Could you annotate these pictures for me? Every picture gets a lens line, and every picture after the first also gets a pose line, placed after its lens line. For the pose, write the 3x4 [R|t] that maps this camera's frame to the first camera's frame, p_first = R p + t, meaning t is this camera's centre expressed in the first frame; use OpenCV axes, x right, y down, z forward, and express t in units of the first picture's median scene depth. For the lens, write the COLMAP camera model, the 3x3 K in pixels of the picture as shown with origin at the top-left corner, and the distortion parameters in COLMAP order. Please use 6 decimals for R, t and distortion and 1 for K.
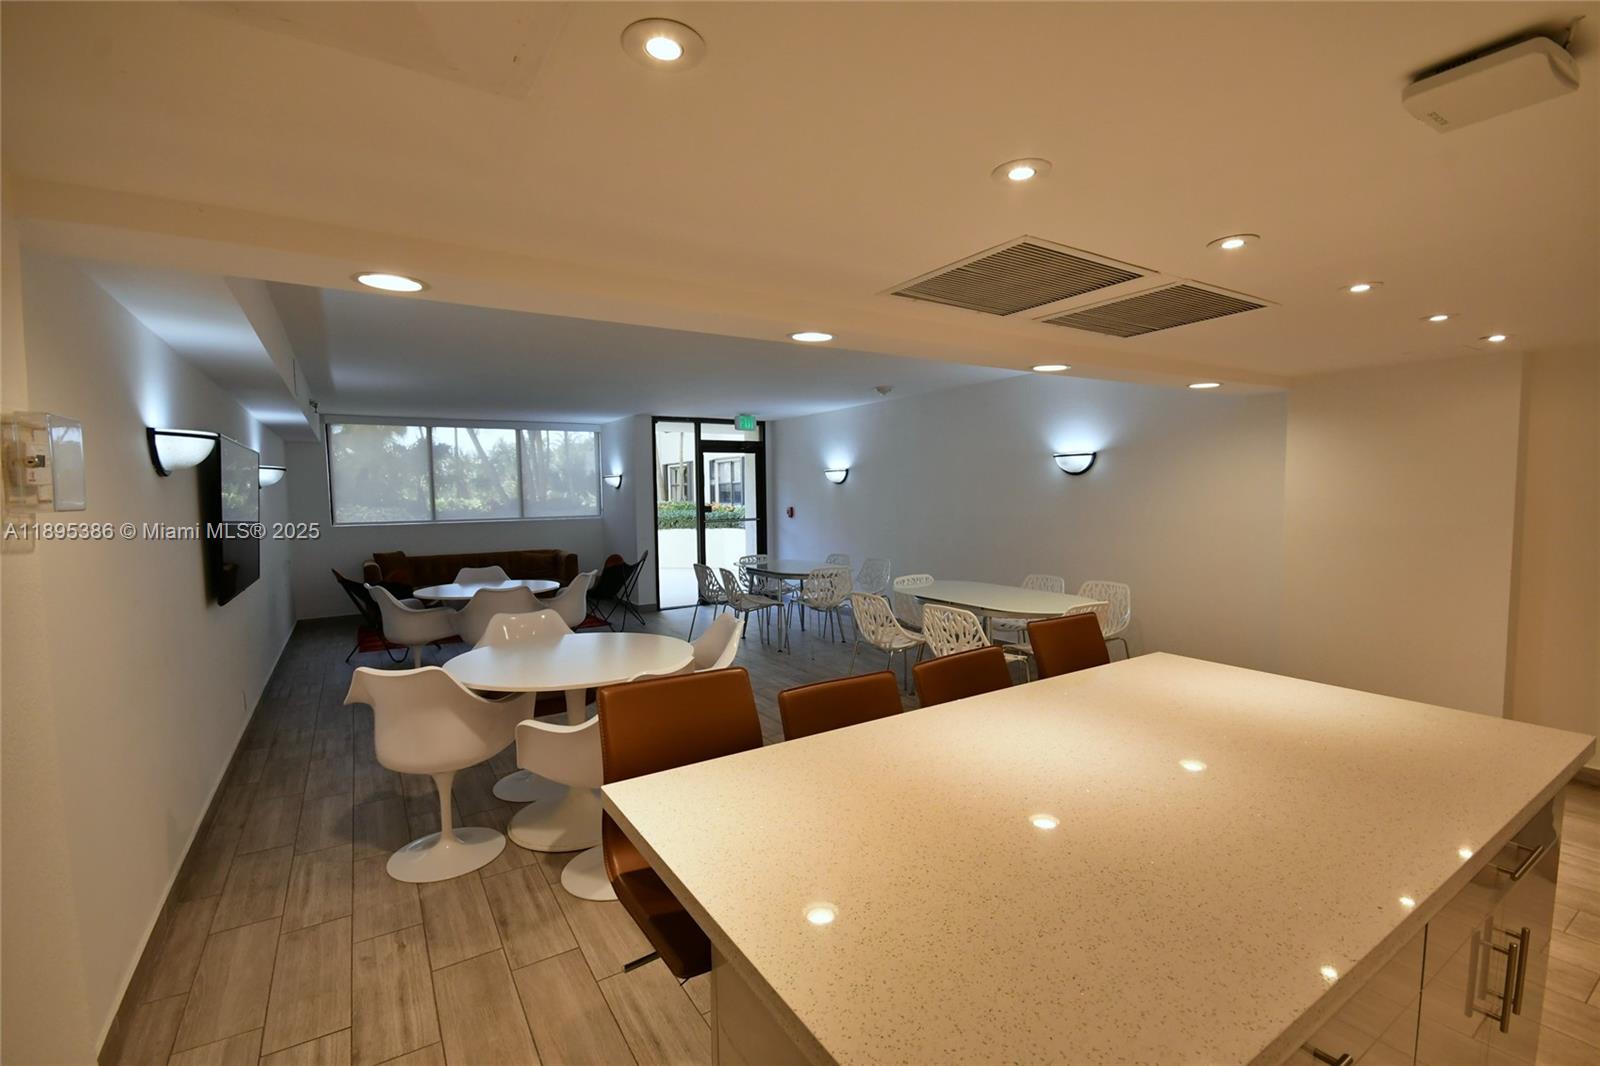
lens RADIAL K [[702.1, 0, 800.0], [0, 702.1, 533.0], [0, 0, 1]] dist [0.003402, 0.000330]
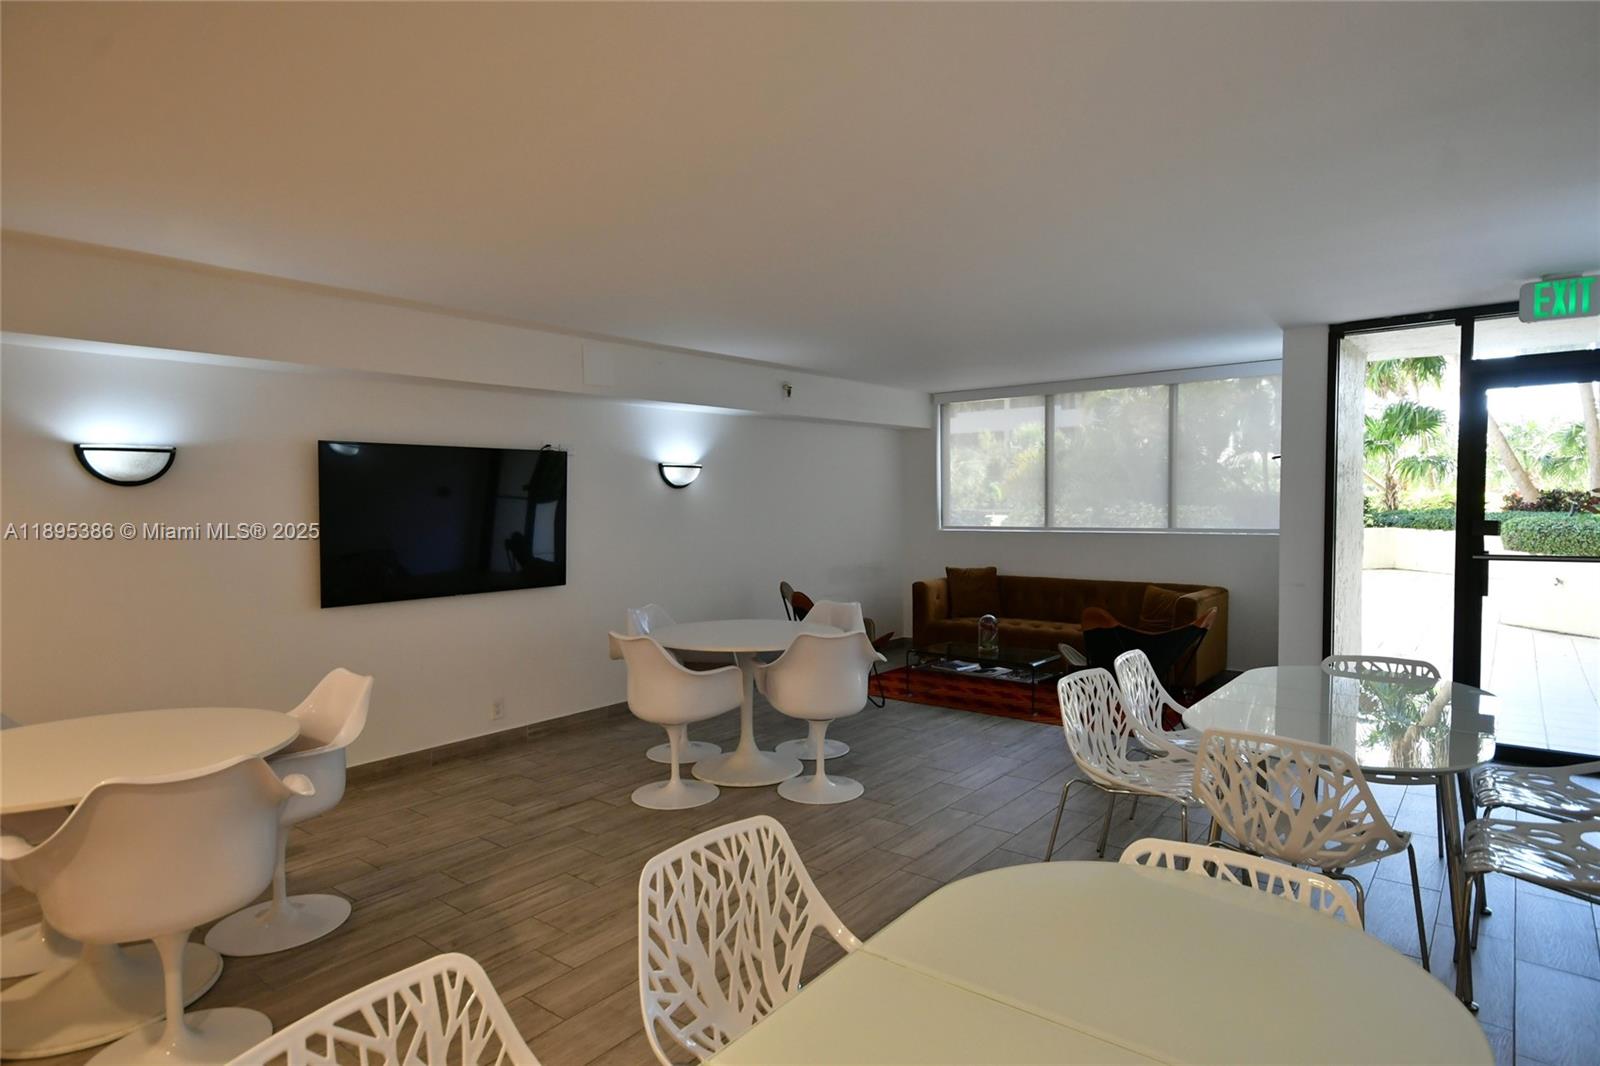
lens RADIAL K [[981.9, 0, 800.0], [0, 981.9, 533.0], [0, 0, 1]] dist [0.000483, -0.000050]
pose [[0.310209, 0.048260, -0.949443, 0.299320], [-0.048578, 0.998211, 0.034867, -0.031567], [0.949427, 0.035306, 0.311998, 0.446044]]
